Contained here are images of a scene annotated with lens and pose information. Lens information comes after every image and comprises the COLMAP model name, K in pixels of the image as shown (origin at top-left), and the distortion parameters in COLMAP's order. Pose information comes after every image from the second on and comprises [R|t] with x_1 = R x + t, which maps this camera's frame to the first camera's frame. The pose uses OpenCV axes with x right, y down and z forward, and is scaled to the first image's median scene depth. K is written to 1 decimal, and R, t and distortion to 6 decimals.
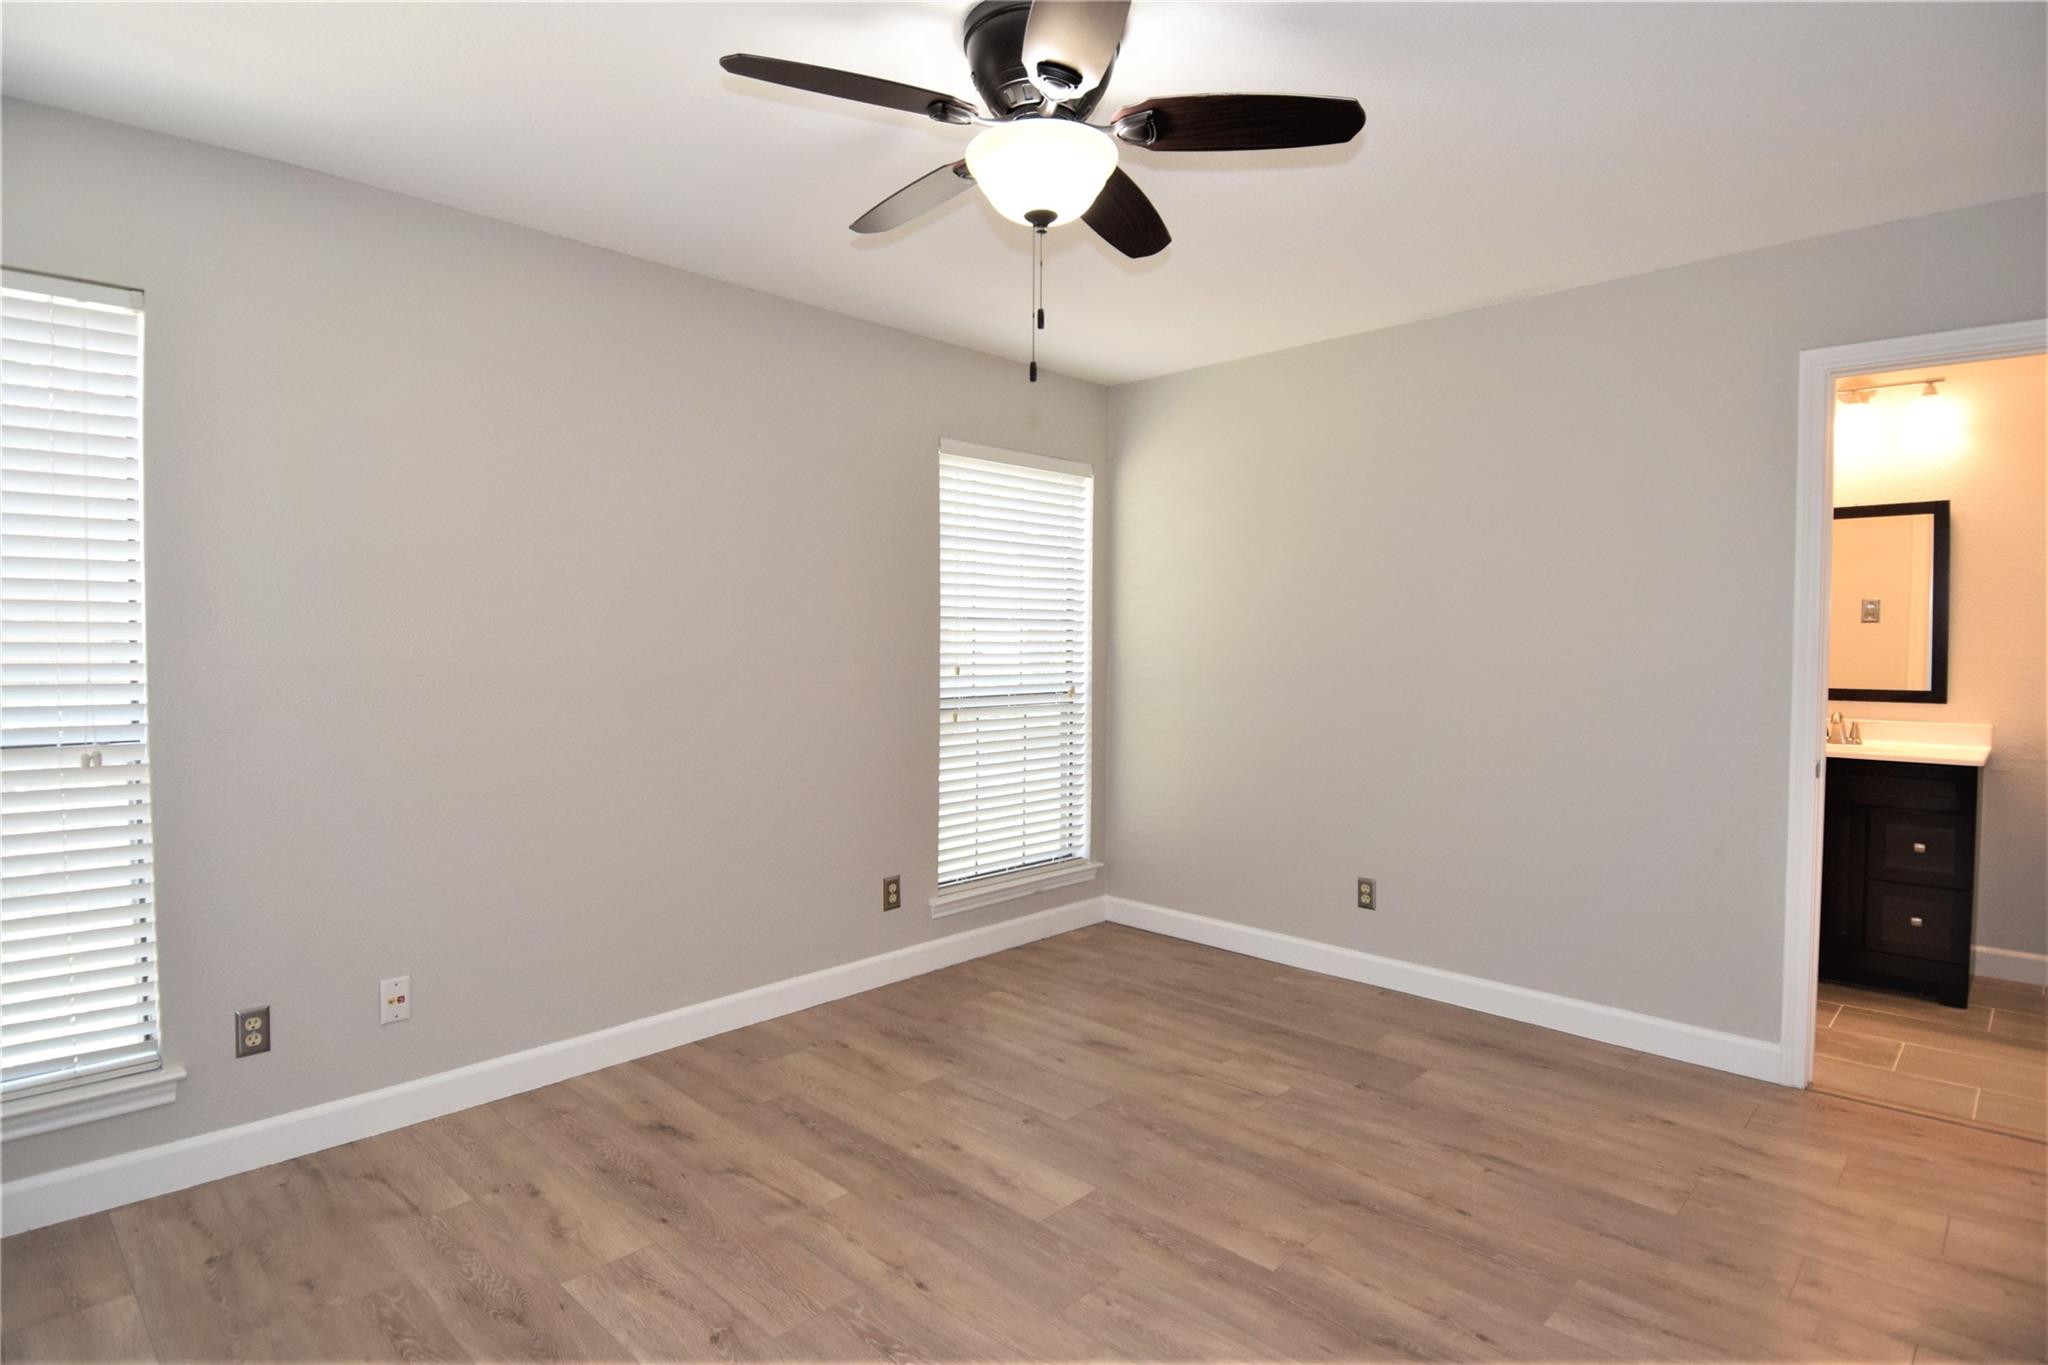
lens RADIAL K [[1083.1, 0, 1021.5], [0, 1083.1, 673.7], [0, 0, 1]] dist [0.058647, -0.052700]
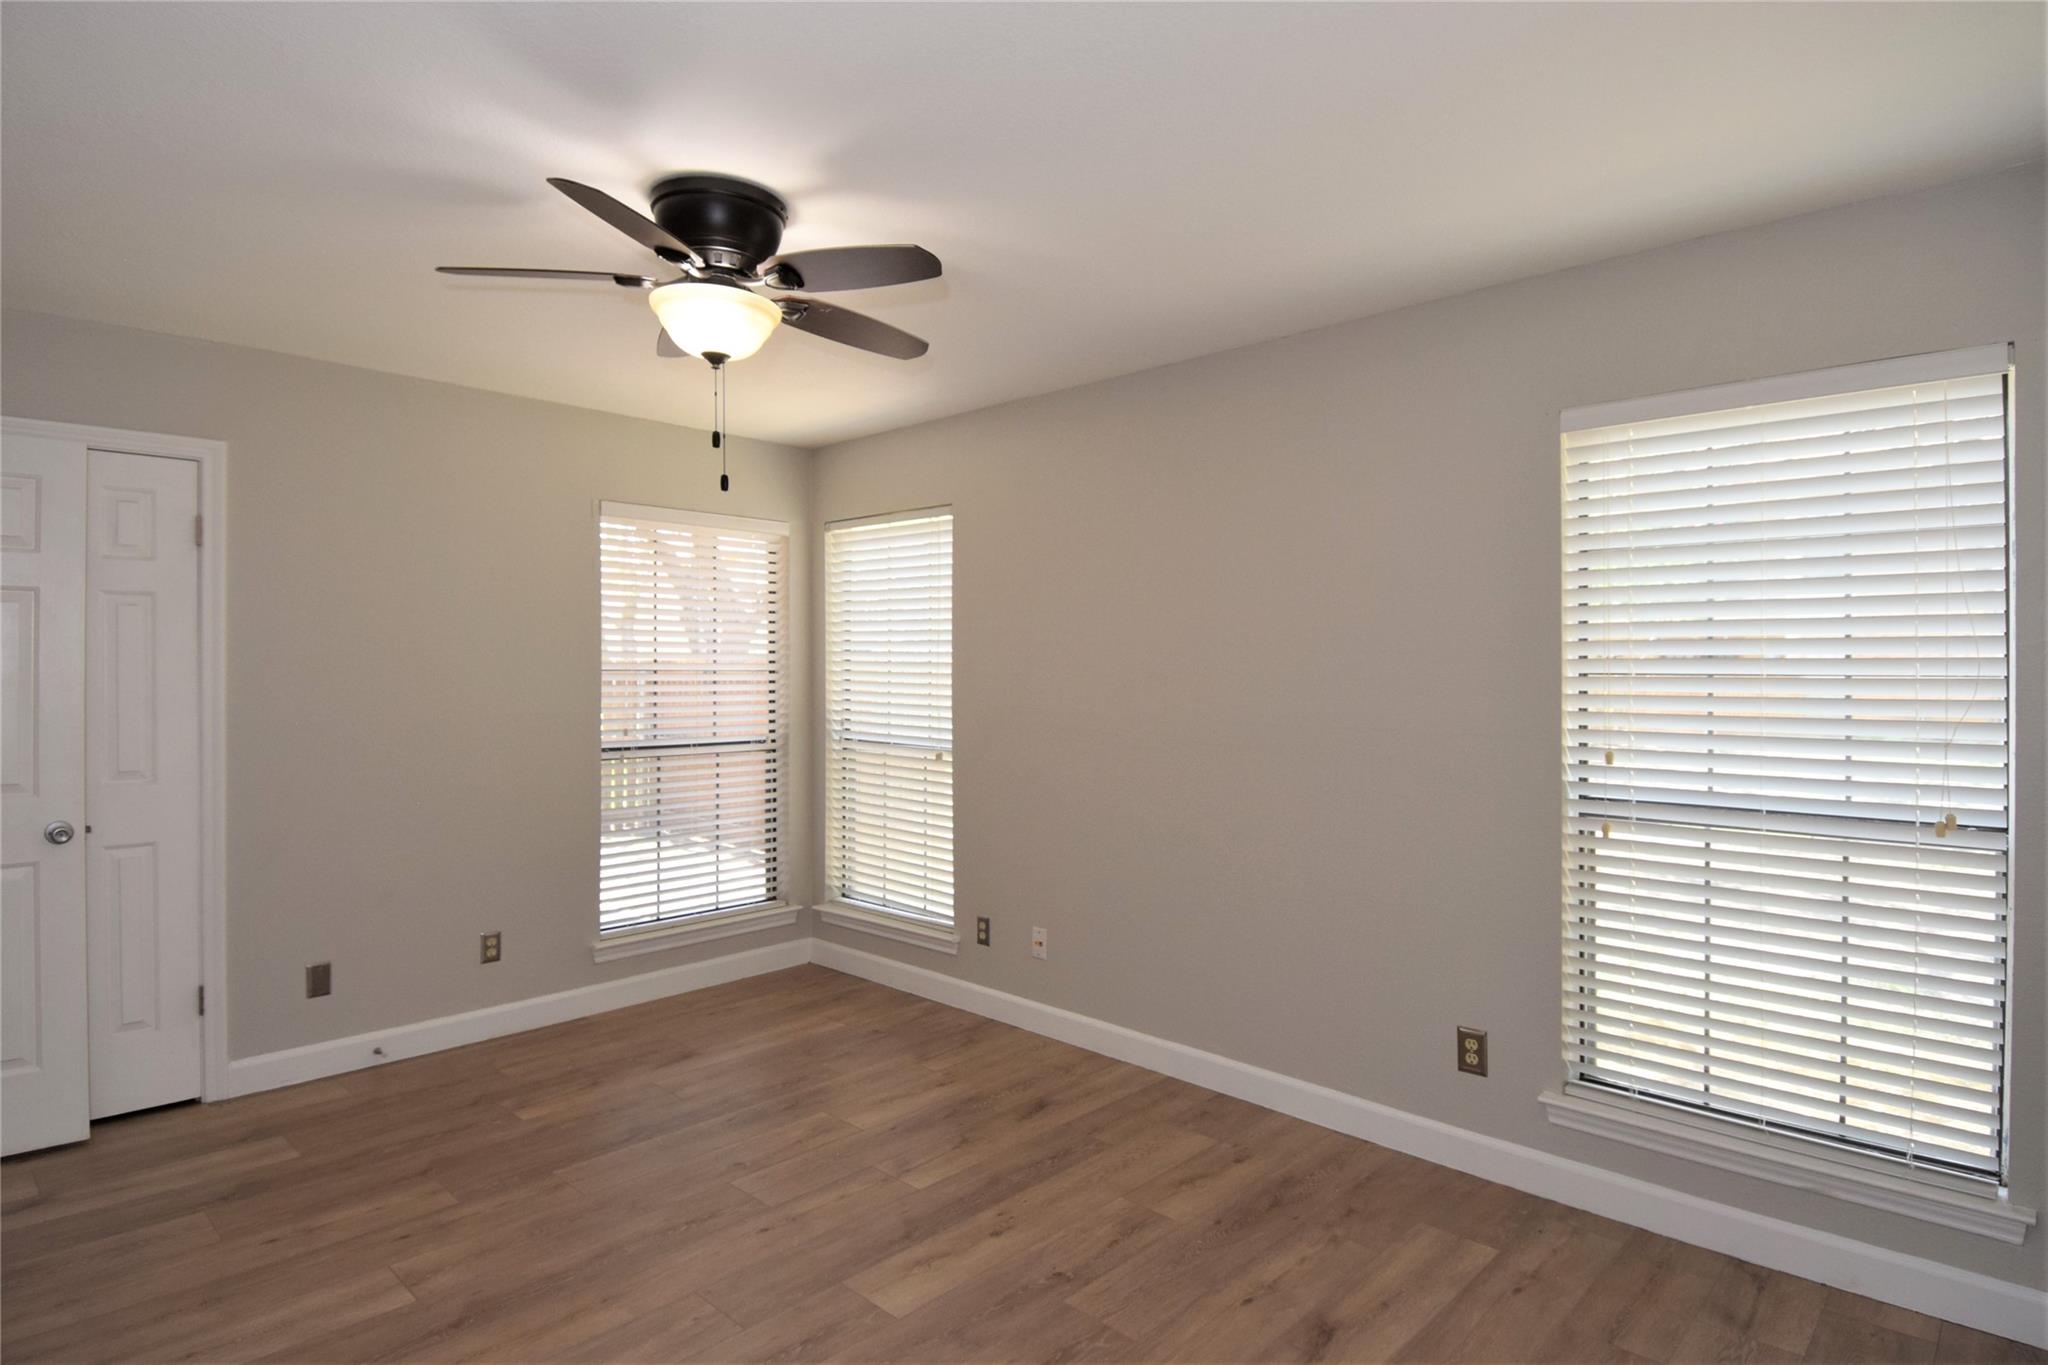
lens RADIAL K [[1083.1, 0, 1021.5], [0, 1083.1, 673.7], [0, 0, 1]] dist [0.058647, -0.052700]
pose [[0.005683, 0.003058, -0.999979, 0.790602], [-0.033775, 0.999425, 0.002865, -0.058075], [0.999413, 0.033758, 0.005783, 0.867838]]
